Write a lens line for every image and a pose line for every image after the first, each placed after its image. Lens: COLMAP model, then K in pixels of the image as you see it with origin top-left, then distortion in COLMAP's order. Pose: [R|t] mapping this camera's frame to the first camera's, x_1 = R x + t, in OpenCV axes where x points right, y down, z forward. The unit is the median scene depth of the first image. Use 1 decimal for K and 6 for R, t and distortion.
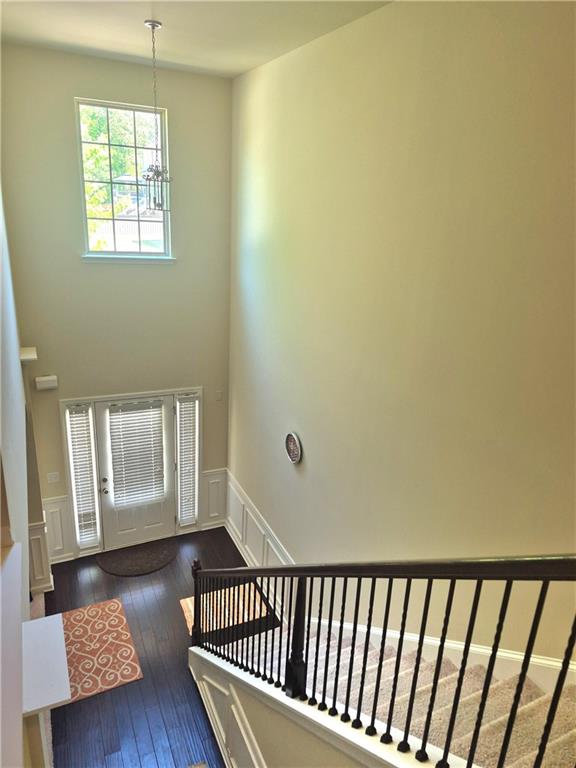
lens RADIAL K [[528.3, 0, 291.5], [0, 528.3, 381.7], [0, 0, 1]] dist [0.060266, -0.055642]
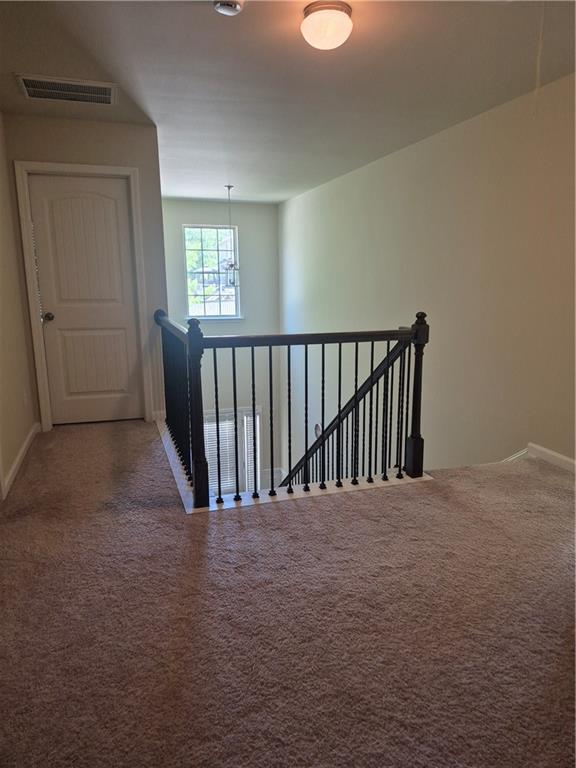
lens RADIAL K [[528.3, 0, 287.3], [0, 528.3, 385.0], [0, 0, 1]] dist [0.060266, -0.055642]
pose [[0.989380, -0.036877, -0.140596, 0.120773], [0.018344, 0.991225, -0.130903, 0.171210], [0.144189, 0.126934, 0.981375, -0.475773]]
